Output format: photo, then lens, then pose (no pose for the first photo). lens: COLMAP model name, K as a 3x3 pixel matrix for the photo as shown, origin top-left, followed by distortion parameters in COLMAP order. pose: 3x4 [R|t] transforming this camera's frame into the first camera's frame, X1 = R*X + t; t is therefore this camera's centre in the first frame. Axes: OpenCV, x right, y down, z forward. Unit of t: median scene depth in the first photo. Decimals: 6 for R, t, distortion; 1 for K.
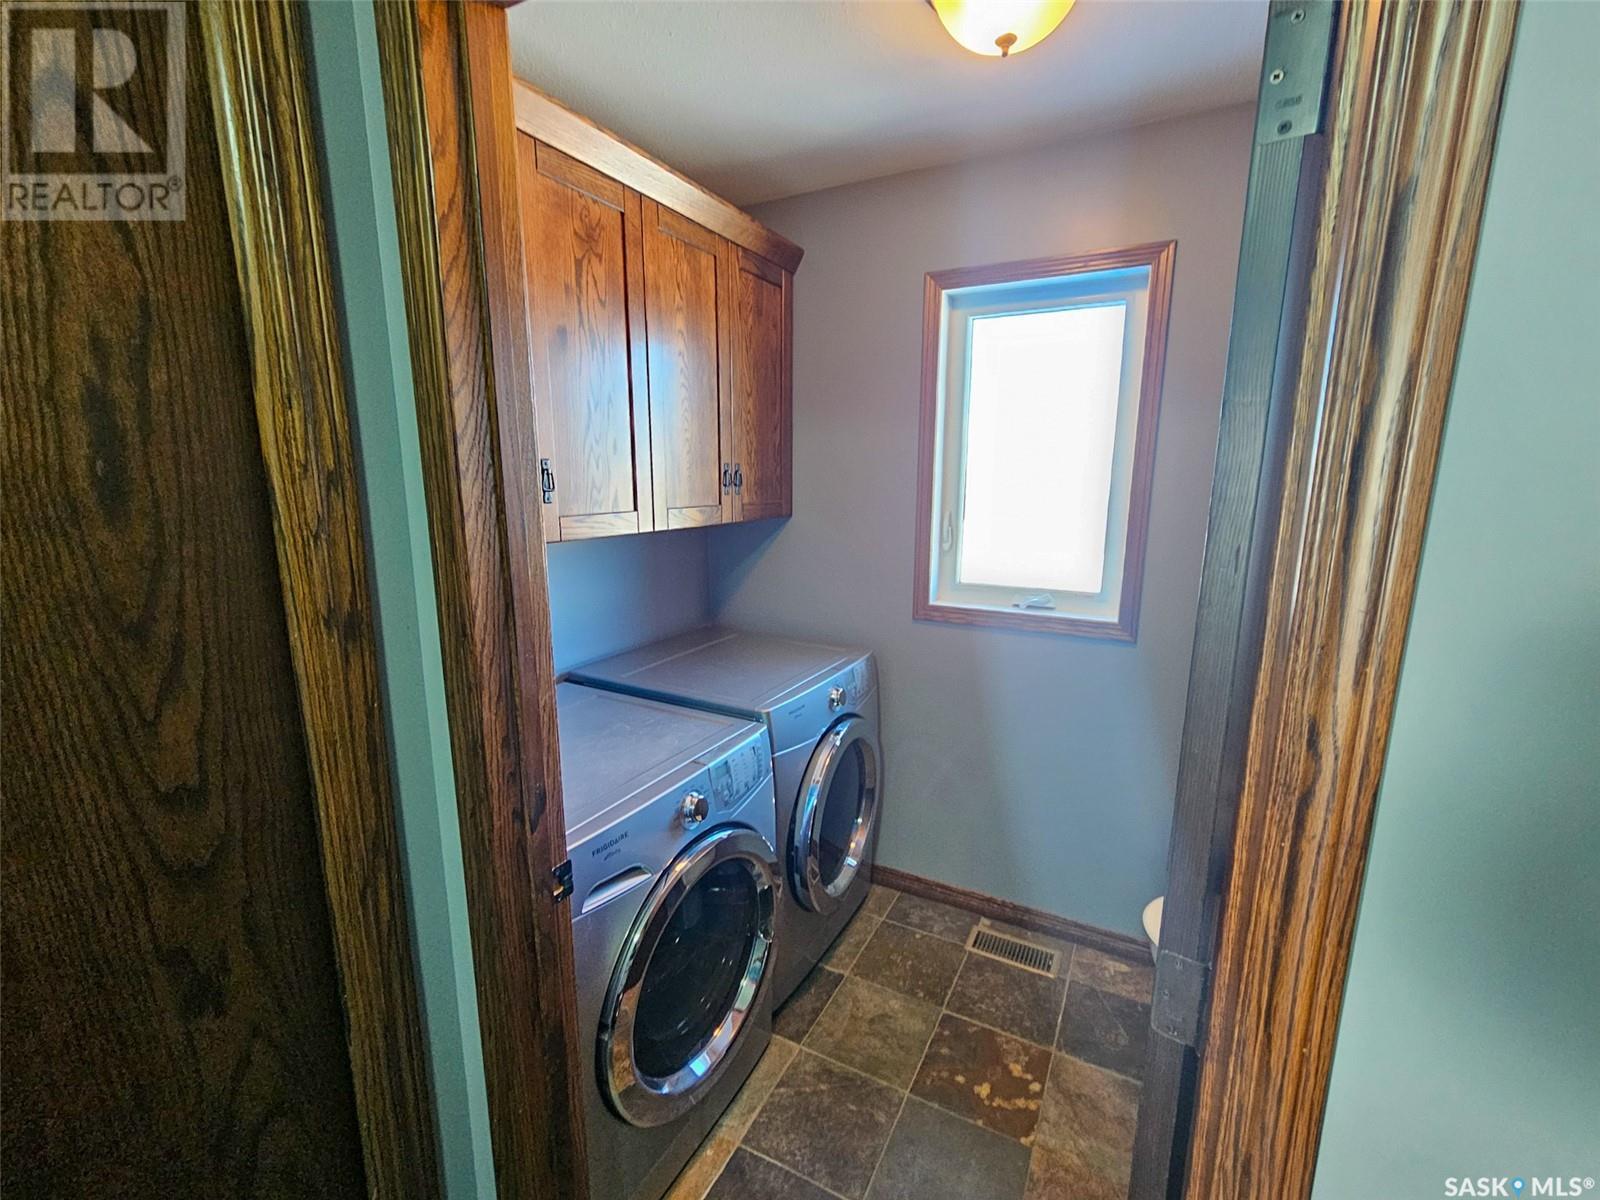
lens RADIAL K [[678.8, 0, 805.5], [0, 678.8, 605.5], [0, 0, 1]] dist [-0.003550, -0.000313]
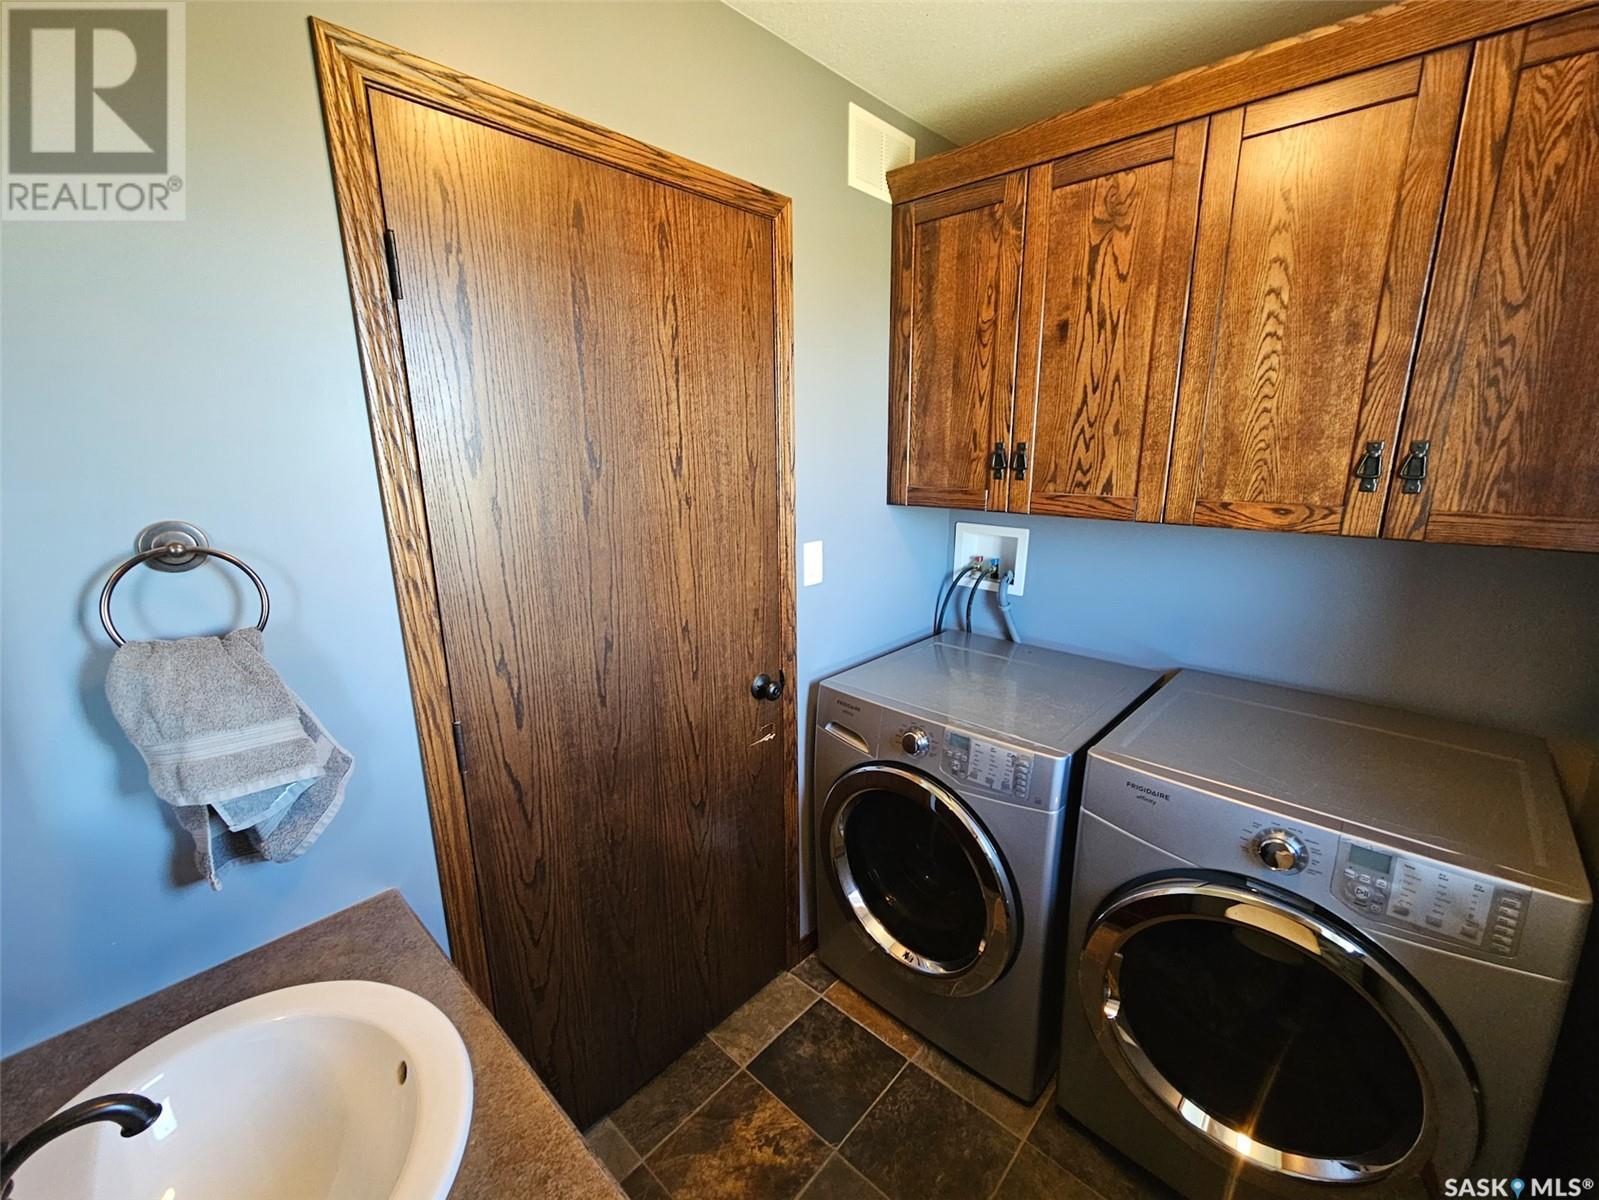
lens RADIAL K [[678.4, 0, 803.6], [0, 678.4, 602.8], [0, 0, 1]] dist [-0.003550, -0.000313]
pose [[-0.258546, 0.221861, -0.940176, 0.805572], [-0.176934, 0.945927, 0.271875, -0.187015], [0.949657, 0.236641, -0.205311, 0.857884]]
